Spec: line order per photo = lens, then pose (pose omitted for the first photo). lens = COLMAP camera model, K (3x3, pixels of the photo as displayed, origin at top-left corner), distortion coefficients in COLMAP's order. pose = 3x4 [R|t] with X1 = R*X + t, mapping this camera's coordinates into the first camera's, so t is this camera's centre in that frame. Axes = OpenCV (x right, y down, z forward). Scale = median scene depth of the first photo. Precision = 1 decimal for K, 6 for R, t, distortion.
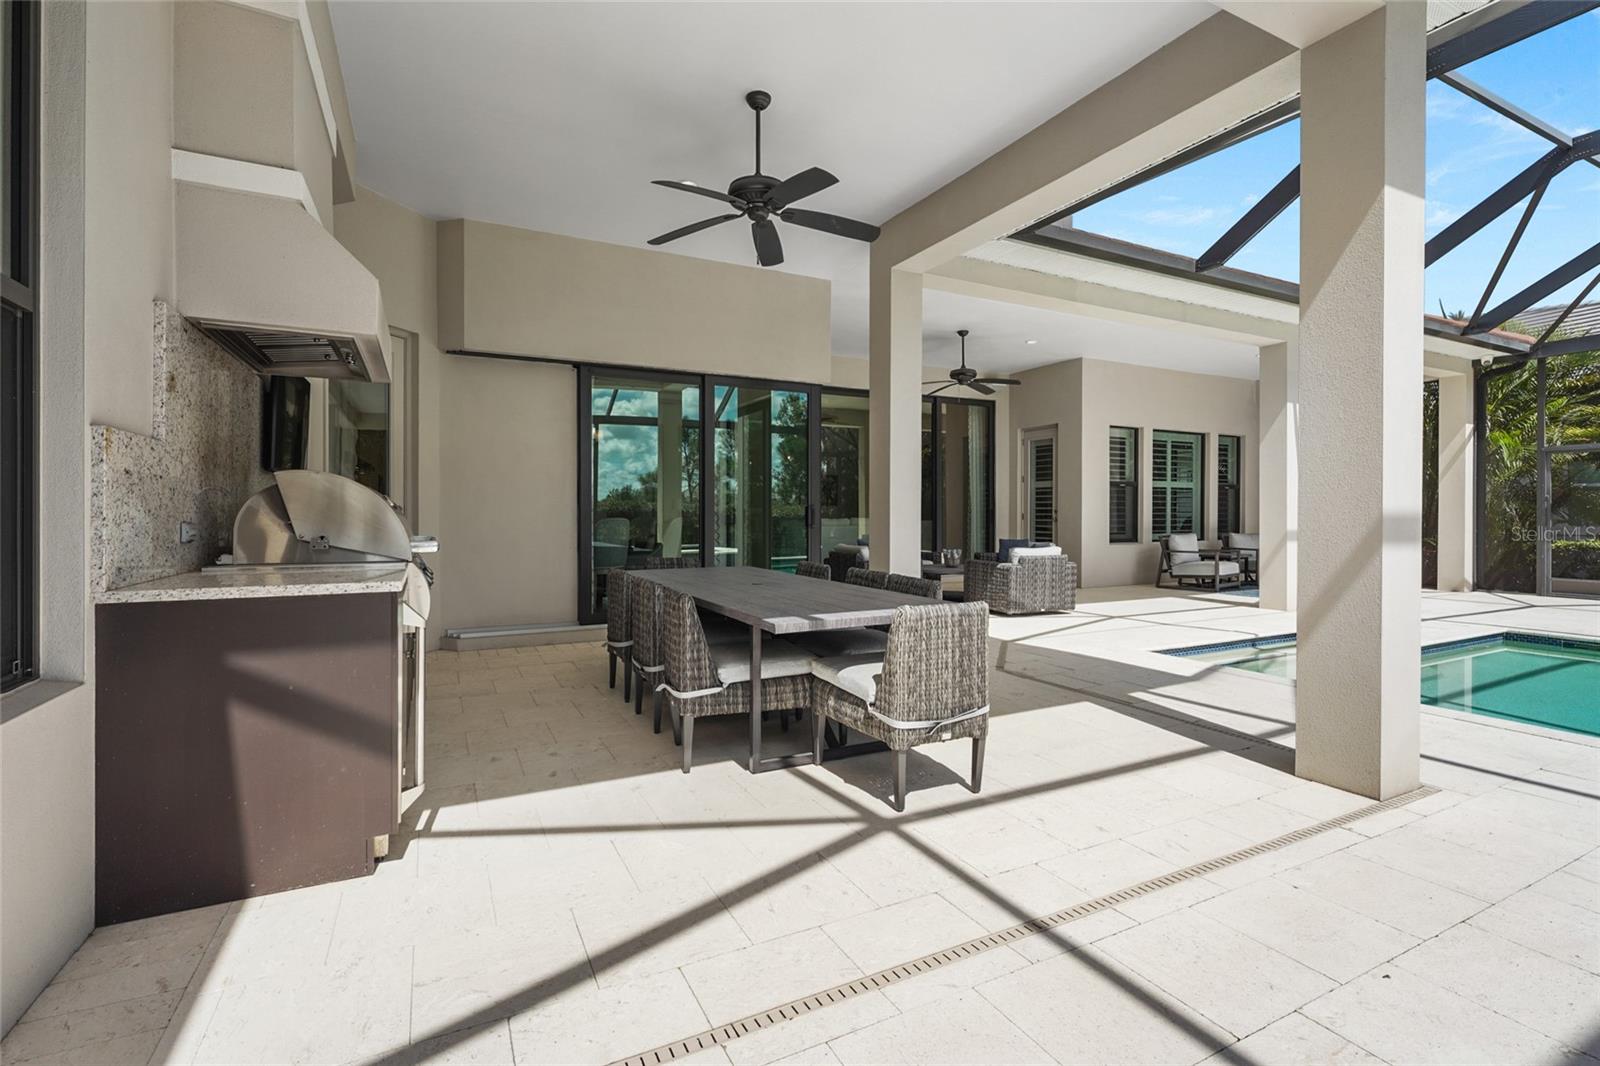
lens RADIAL K [[729.7, 0, 802.7], [0, 729.7, 498.3], [0, 0, 1]] dist [-0.002553, -0.000310]
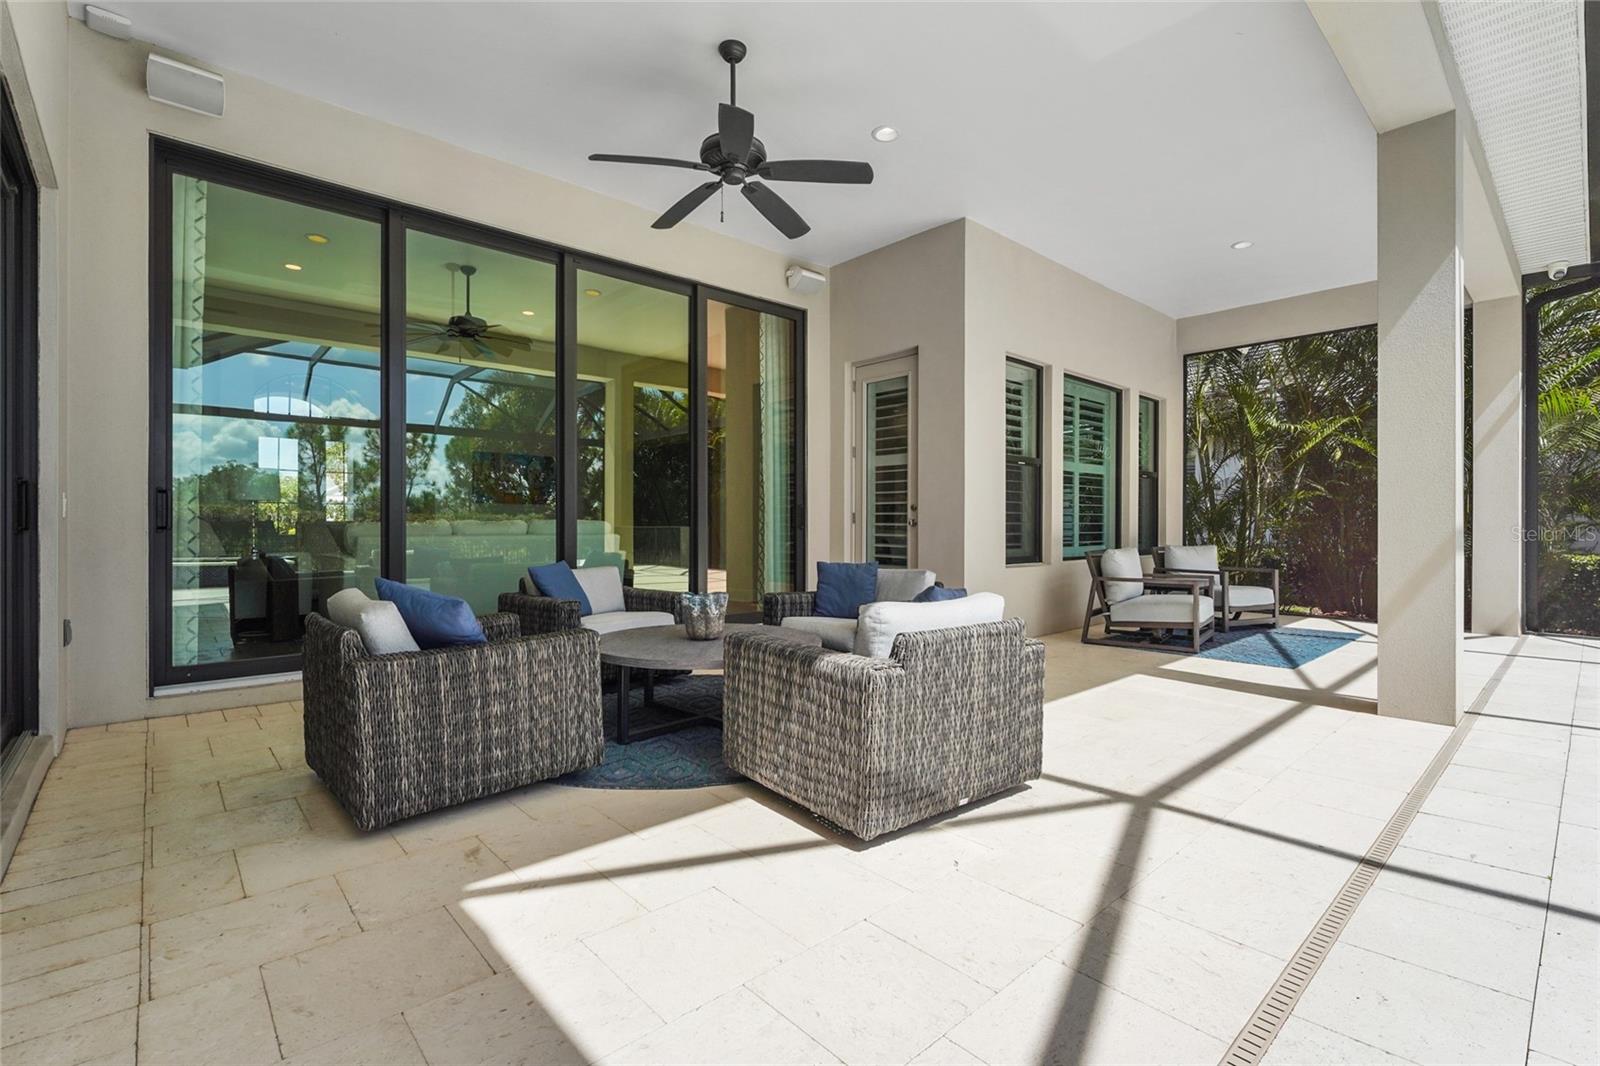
lens RADIAL K [[714.0, 0, 808.1], [0, 714.0, 523.8], [0, 0, 1]] dist [-0.001536, -0.000617]
pose [[0.964487, -0.001945, 0.264123, 0.128791], [-0.002638, 0.999852, 0.016998, 0.020911], [-0.264117, -0.017091, 0.964339, 0.503371]]
